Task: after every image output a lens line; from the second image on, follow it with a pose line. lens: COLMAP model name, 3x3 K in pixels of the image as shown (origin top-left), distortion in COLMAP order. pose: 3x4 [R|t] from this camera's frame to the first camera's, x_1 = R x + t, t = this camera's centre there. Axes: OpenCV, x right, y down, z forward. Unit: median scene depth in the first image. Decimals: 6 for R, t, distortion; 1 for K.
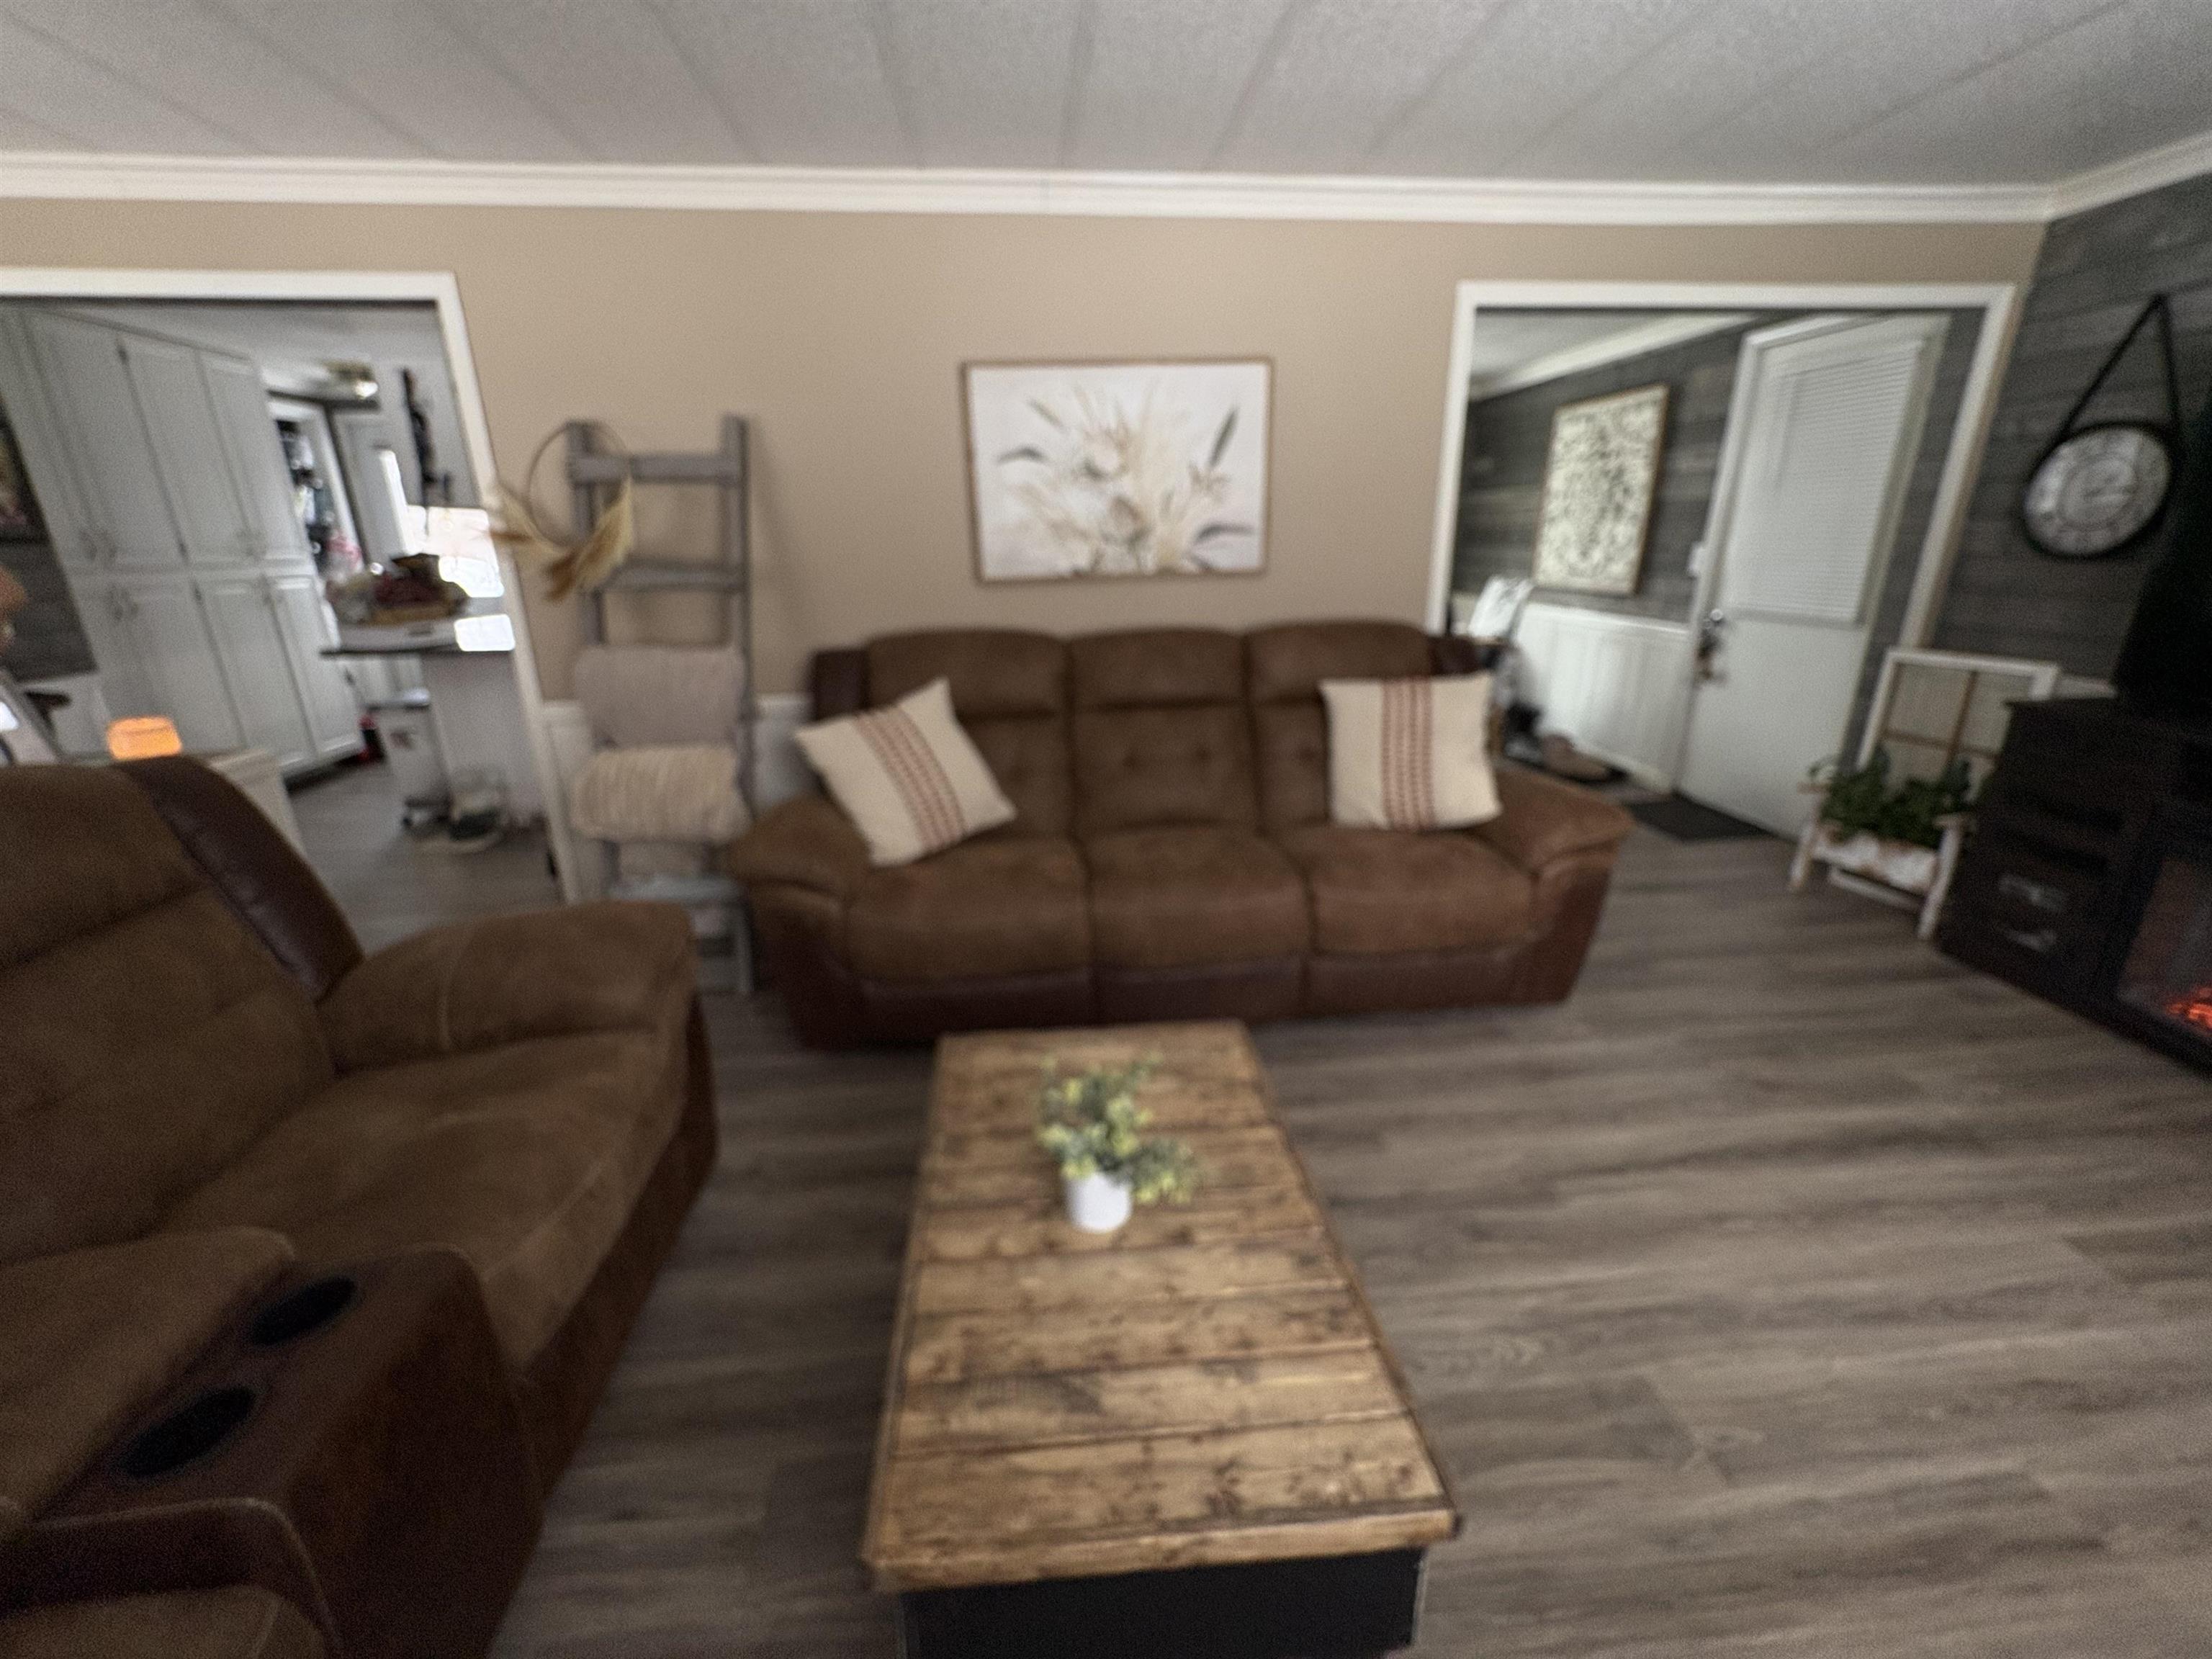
lens RADIAL K [[924.9, 0, 1121.2], [0, 924.9, 837.2], [0, 0, 1]] dist [0.023289, -0.011804]
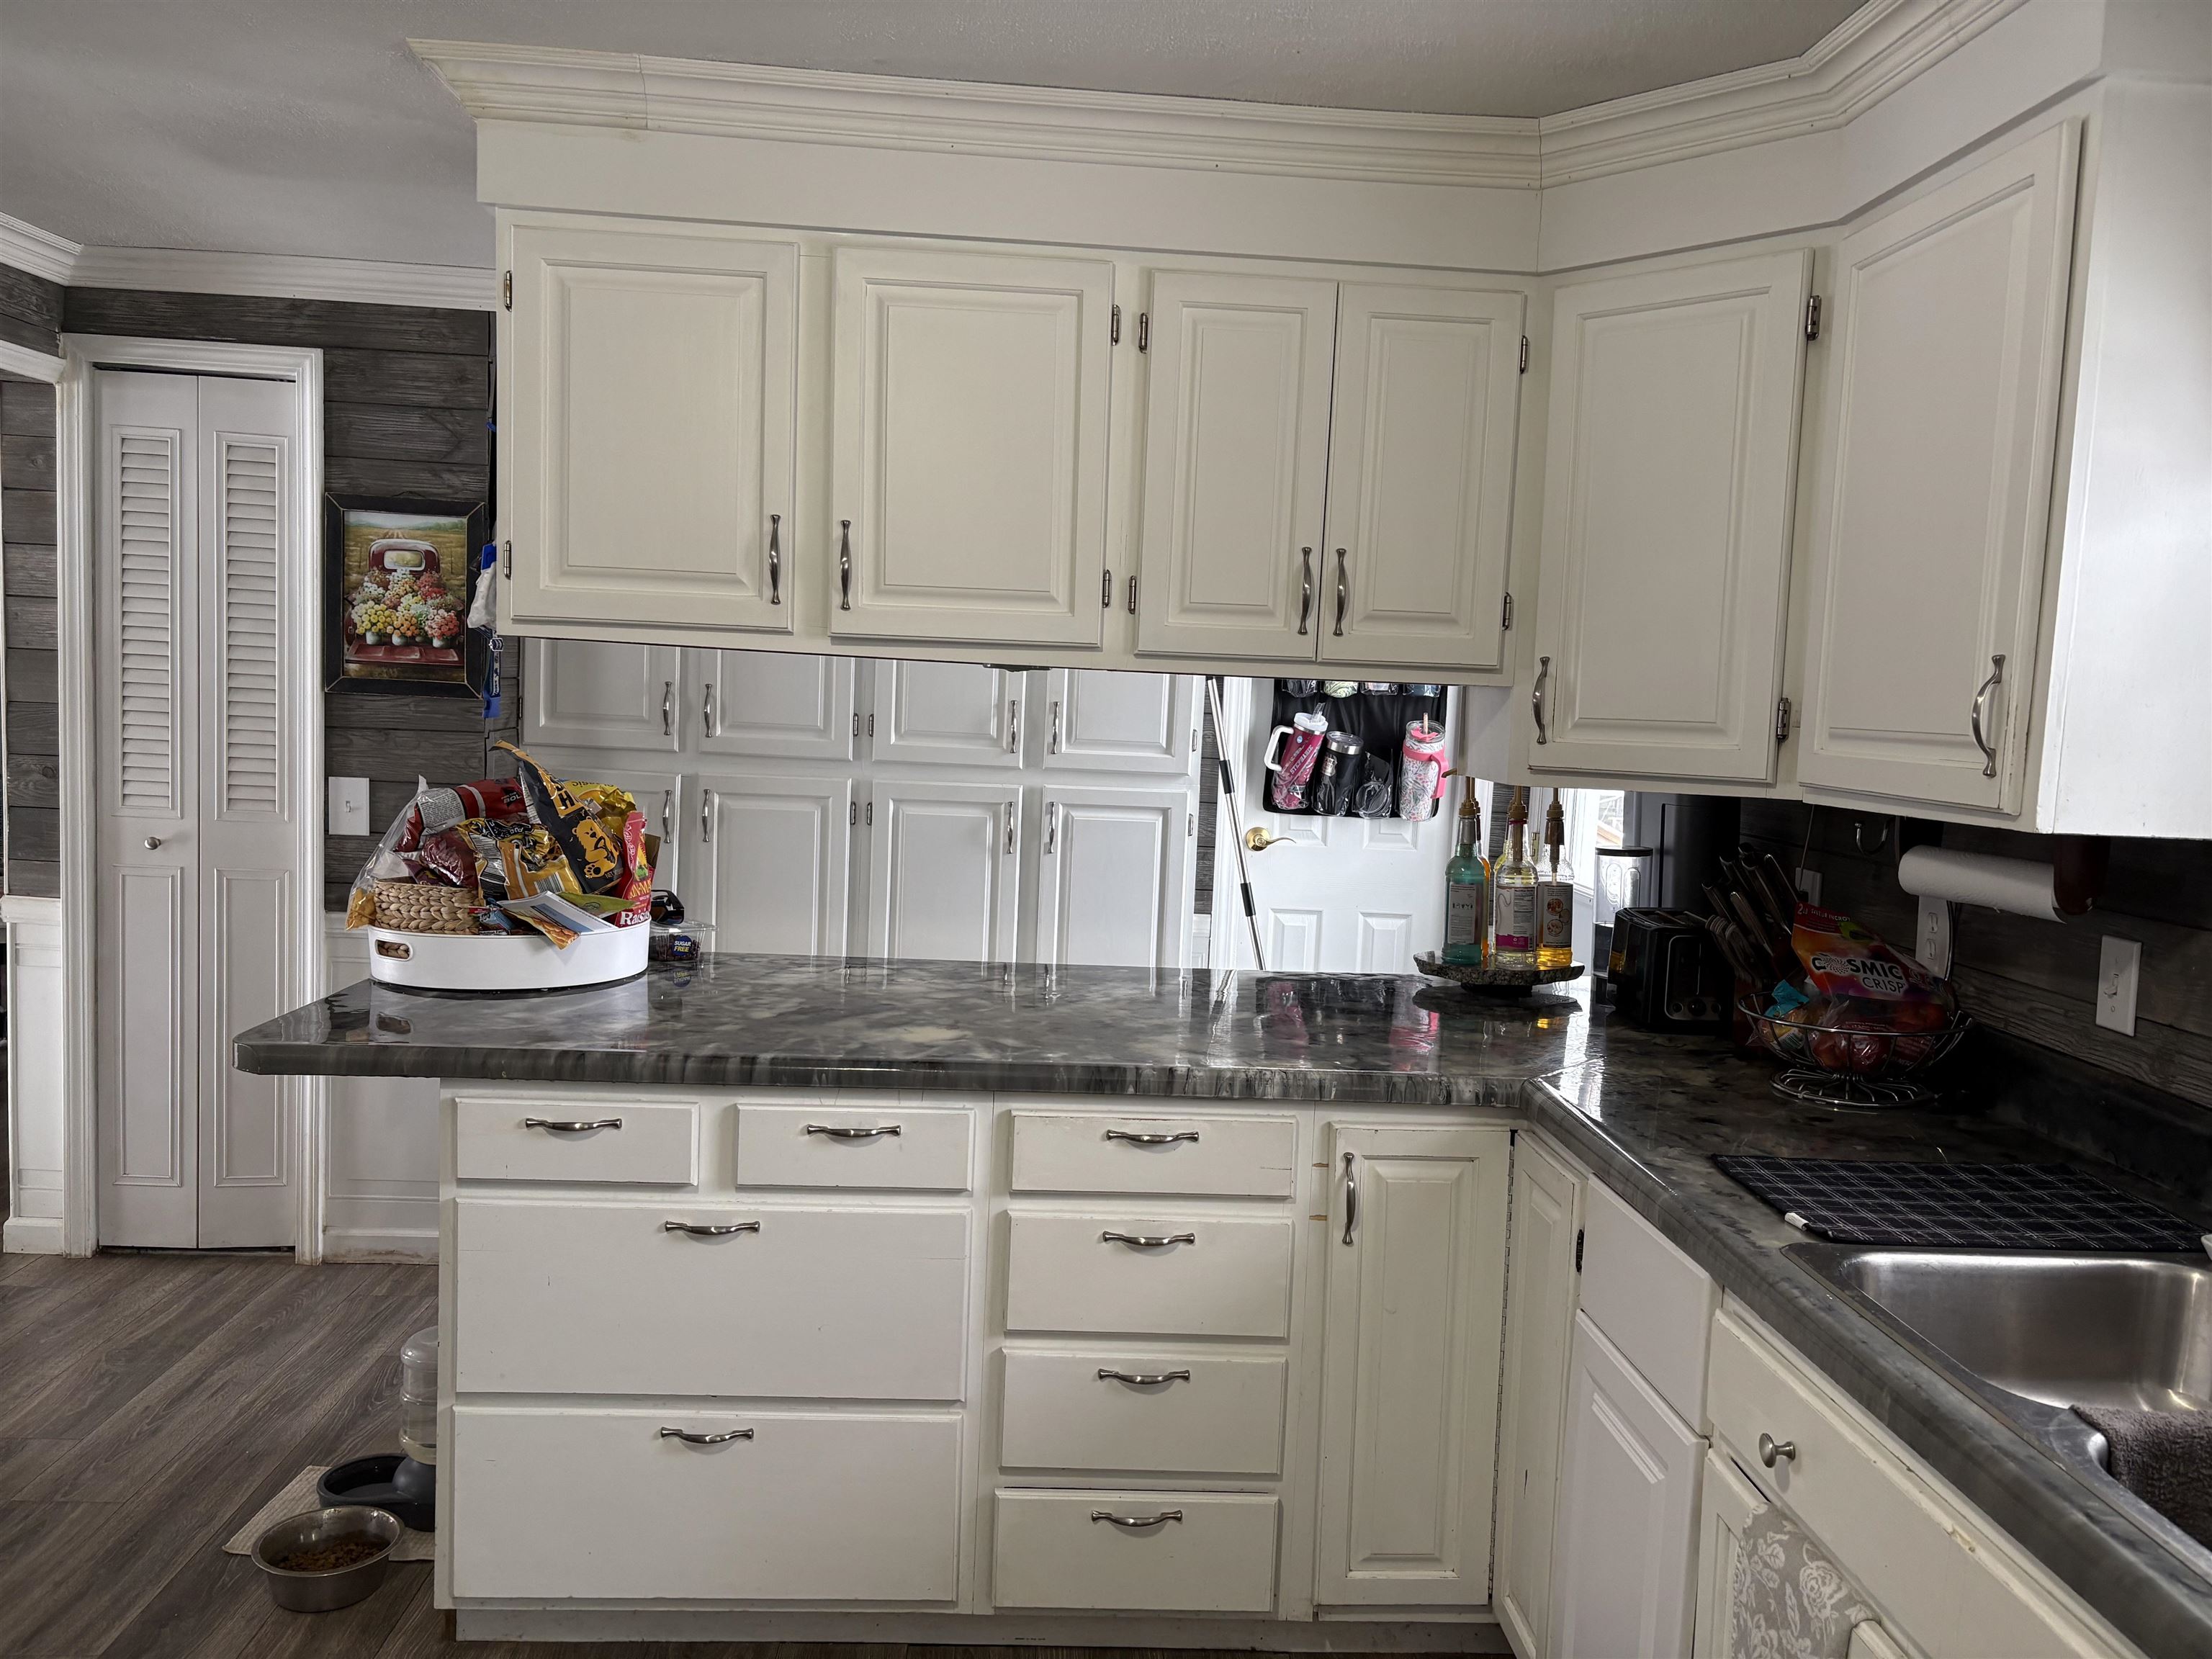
lens RADIAL K [[1683.1, 0, 1105.9], [0, 1683.1, 849.5], [0, 0, 1]] dist [0.064371, -0.071057]
pose [[-0.041485, 0.108710, -0.993208, -0.084216], [-0.351712, 0.928849, 0.116356, -0.389689], [0.935189, 0.354150, -0.000299, 1.120849]]
